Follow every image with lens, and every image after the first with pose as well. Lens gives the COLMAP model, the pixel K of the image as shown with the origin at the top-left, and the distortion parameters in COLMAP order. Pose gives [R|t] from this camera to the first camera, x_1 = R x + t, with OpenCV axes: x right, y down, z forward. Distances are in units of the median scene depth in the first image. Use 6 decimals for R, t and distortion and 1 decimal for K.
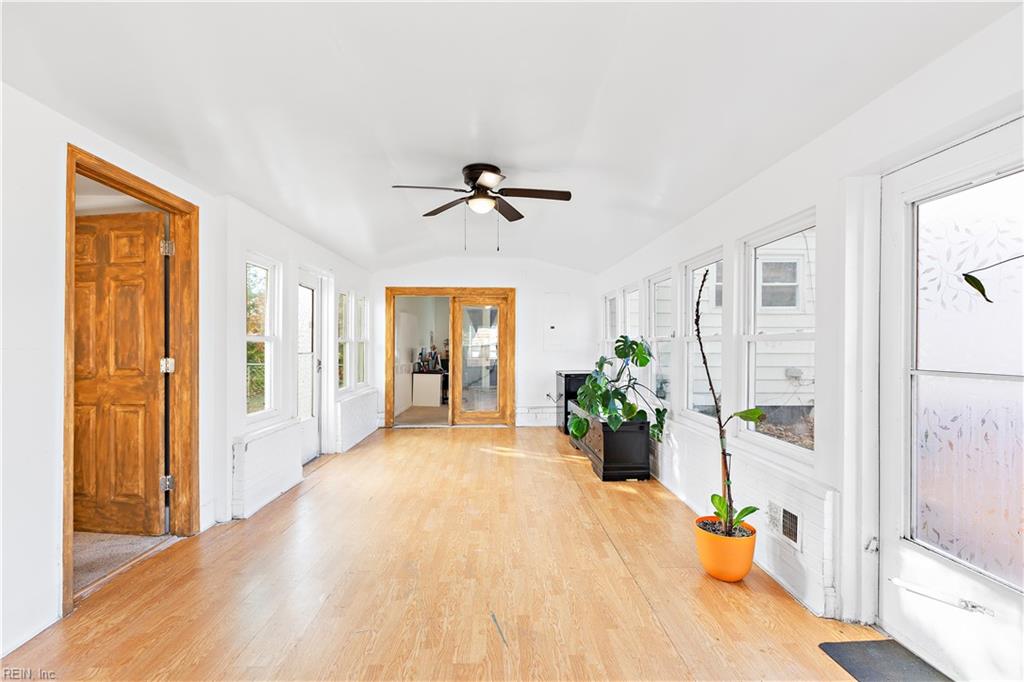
lens RADIAL K [[454.1, 0, 512.3], [0, 454.1, 344.1], [0, 0, 1]] dist [-0.000106, -0.000143]
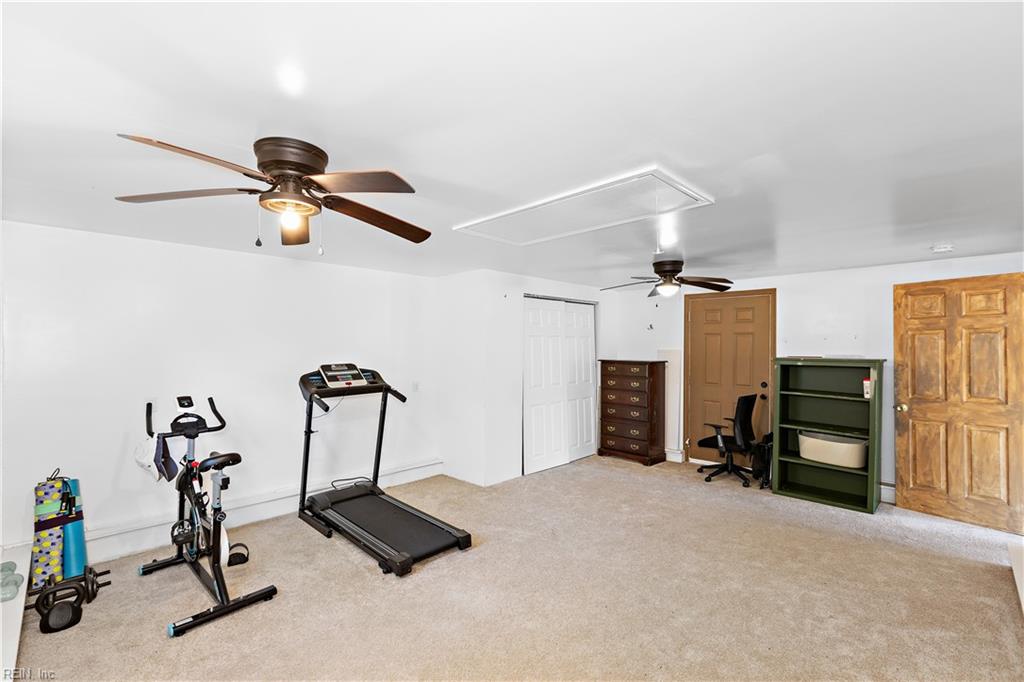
lens RADIAL K [[454.1, 0, 512.9], [0, 454.1, 342.6], [0, 0, 1]] dist [-0.000106, -0.000143]
pose [[0.676061, -0.006683, -0.736816, -0.801385], [0.006502, 0.999974, -0.003104, -0.105054], [0.736817, -0.002692, 0.676087, -0.840791]]
